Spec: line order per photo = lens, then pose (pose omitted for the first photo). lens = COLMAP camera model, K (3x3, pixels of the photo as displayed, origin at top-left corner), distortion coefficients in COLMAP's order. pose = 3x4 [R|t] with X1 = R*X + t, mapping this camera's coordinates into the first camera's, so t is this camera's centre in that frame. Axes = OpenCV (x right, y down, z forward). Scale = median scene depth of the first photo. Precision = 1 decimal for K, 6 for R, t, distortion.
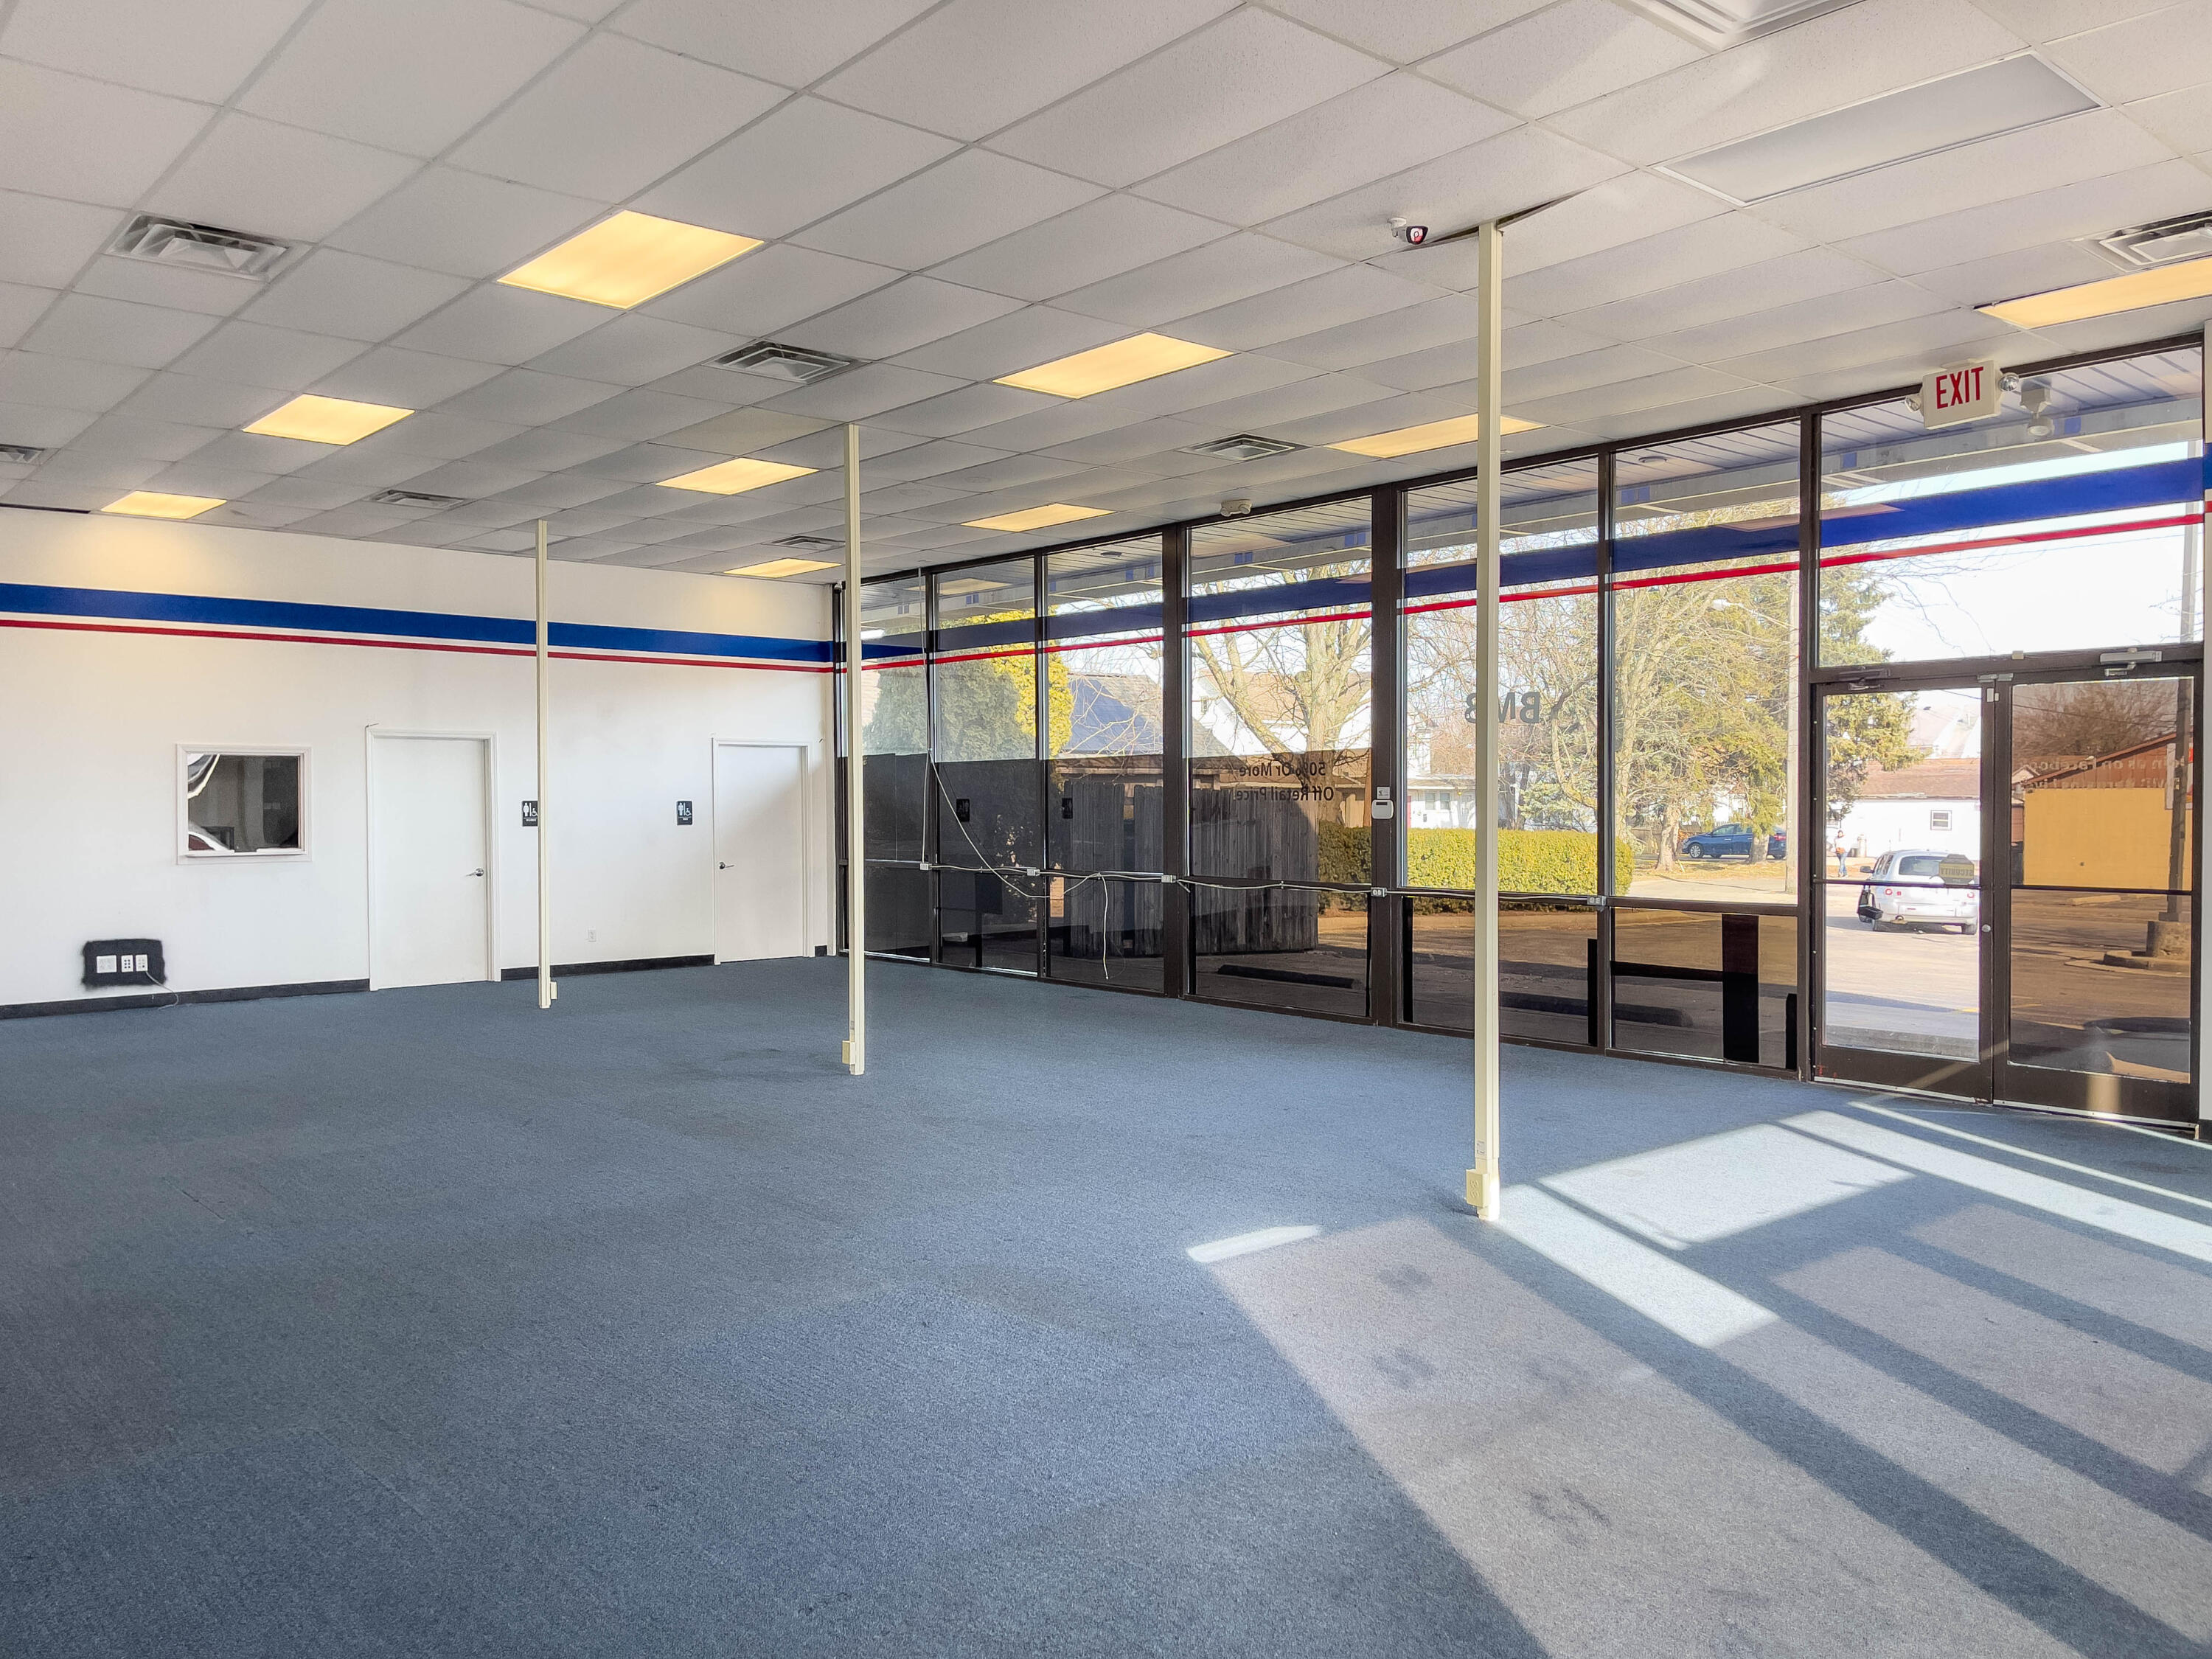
lens RADIAL K [[1639.1, 0, 1051.6], [0, 1639.1, 802.2], [0, 0, 1]] dist [0.041490, 0.007091]
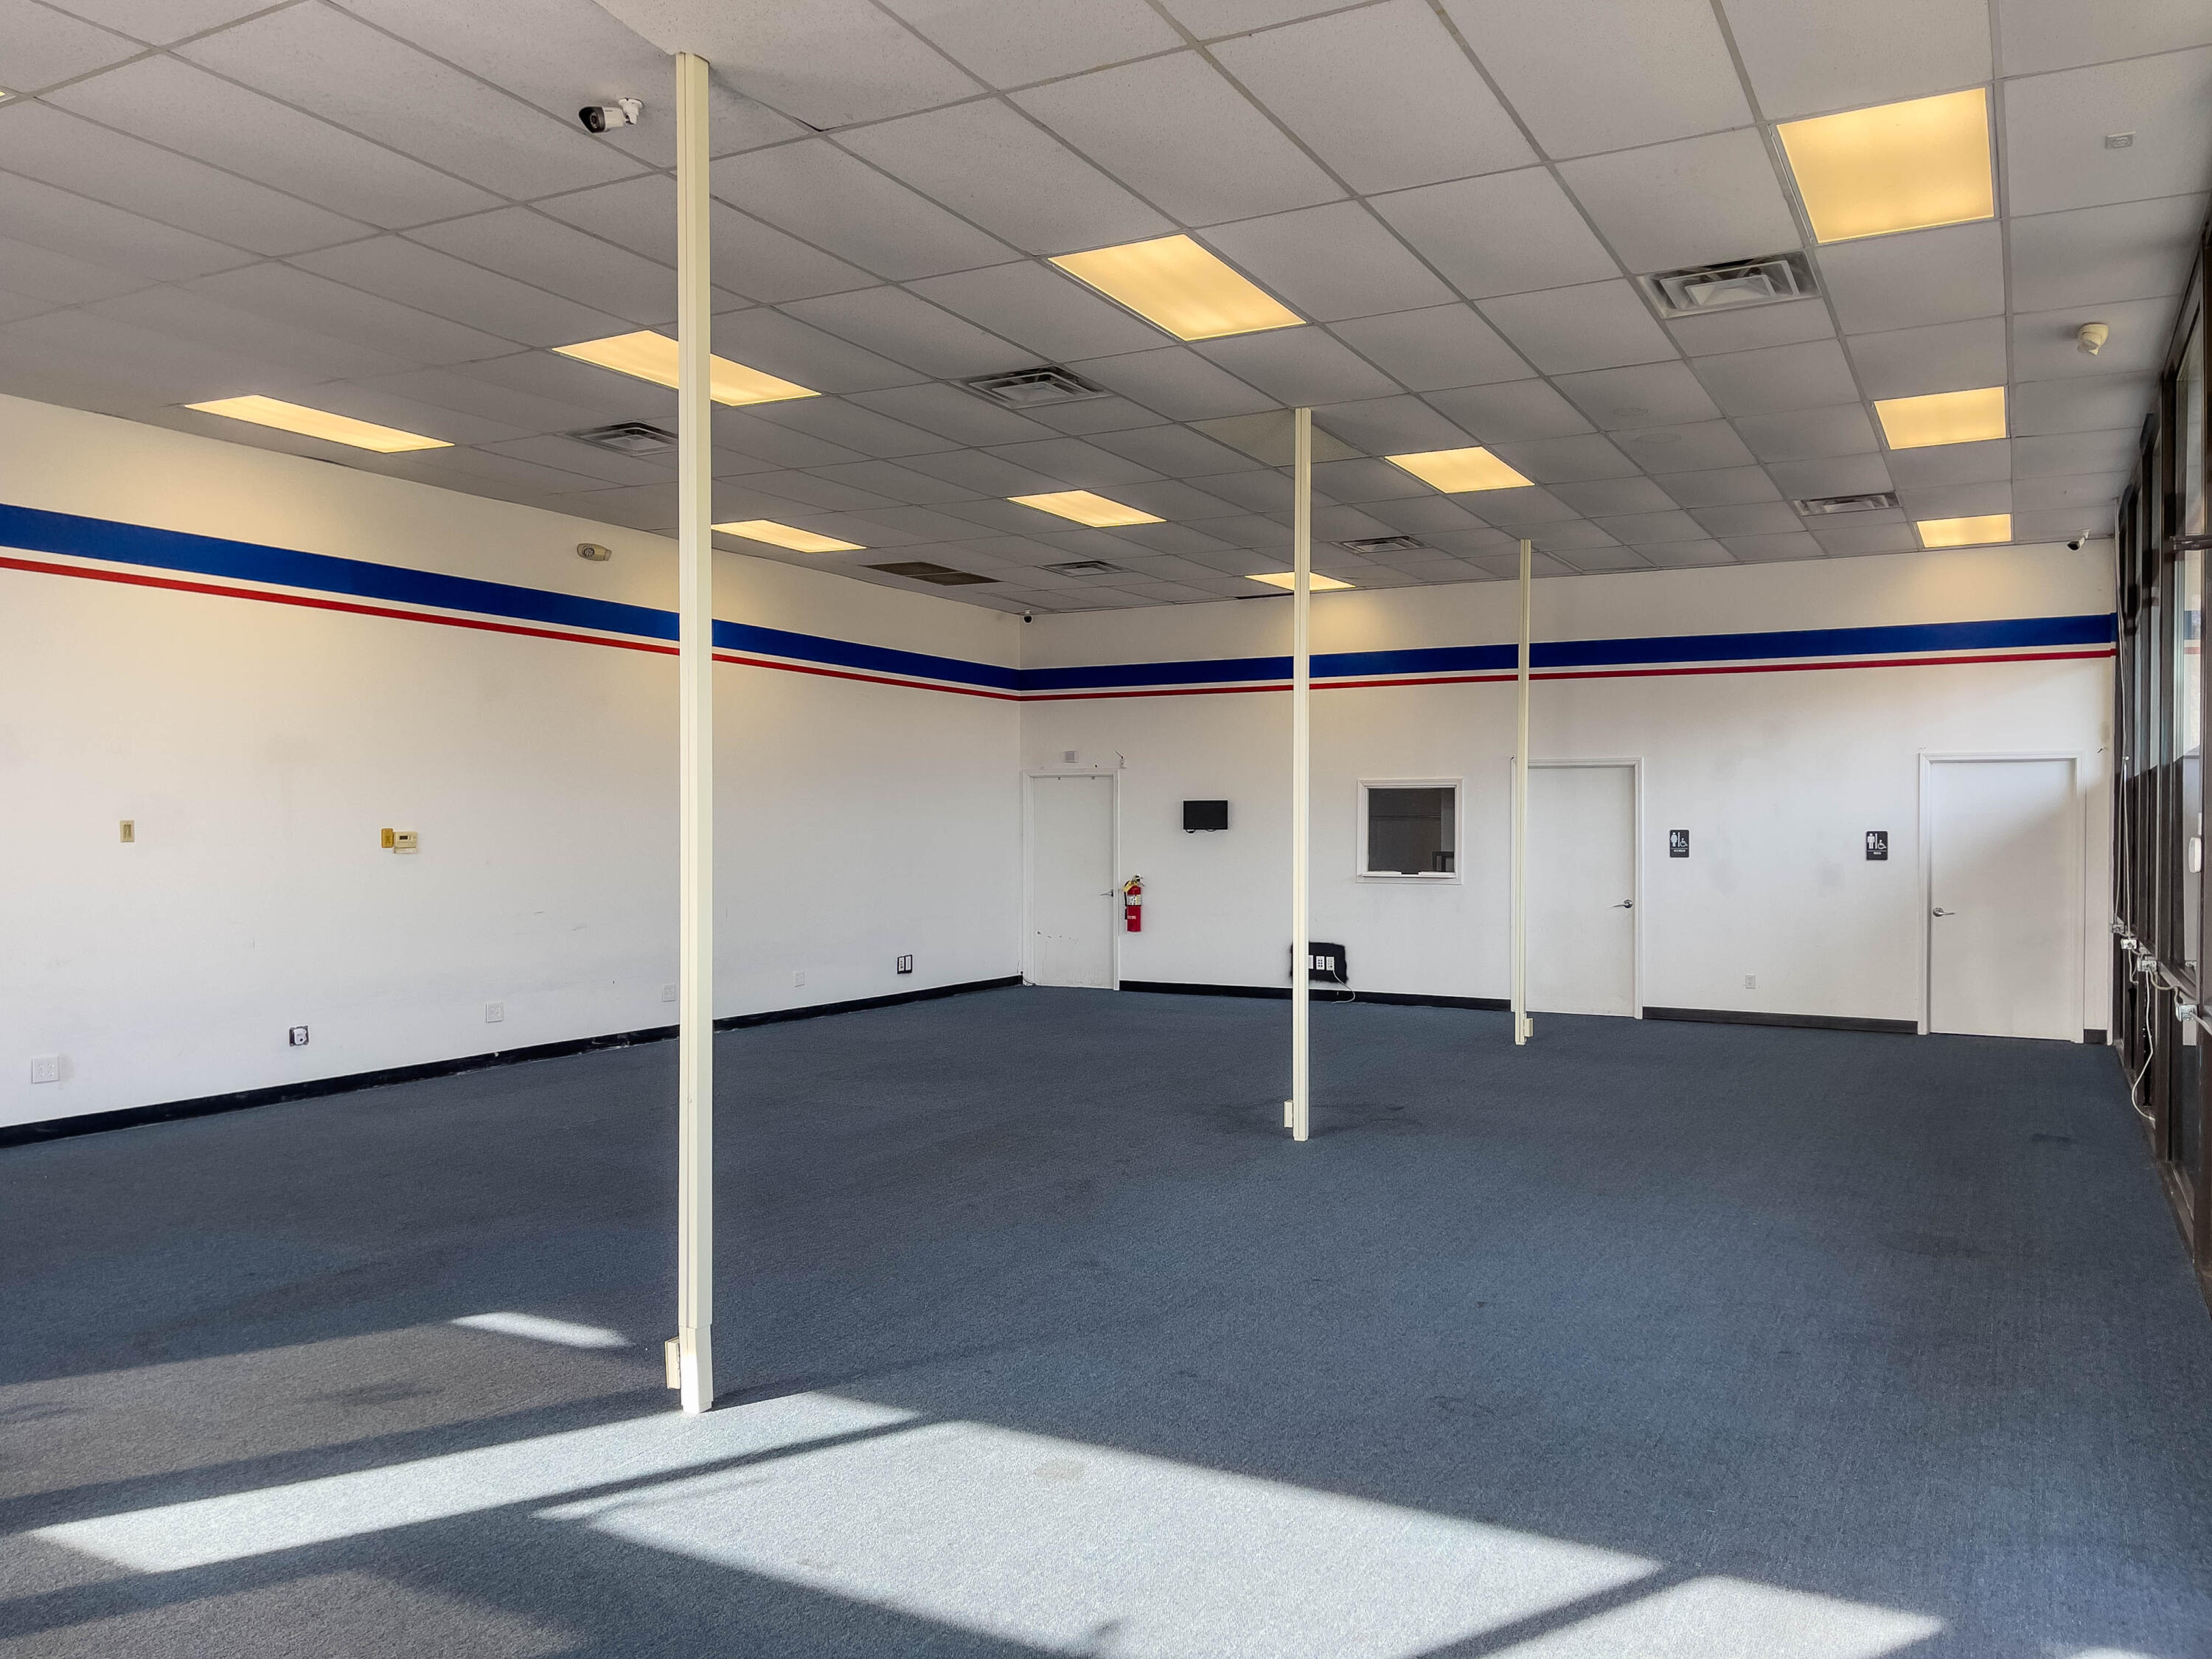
lens RADIAL K [[1628.3, 0, 1201.6], [0, 1628.3, 839.2], [0, 0, 1]] dist [0.076393, -0.085748]
pose [[0.407081, 0.009535, -0.913342, 0.479950], [-0.005188, 0.999954, 0.008127, -0.001988], [0.913377, 0.001430, 0.407111, 0.430945]]
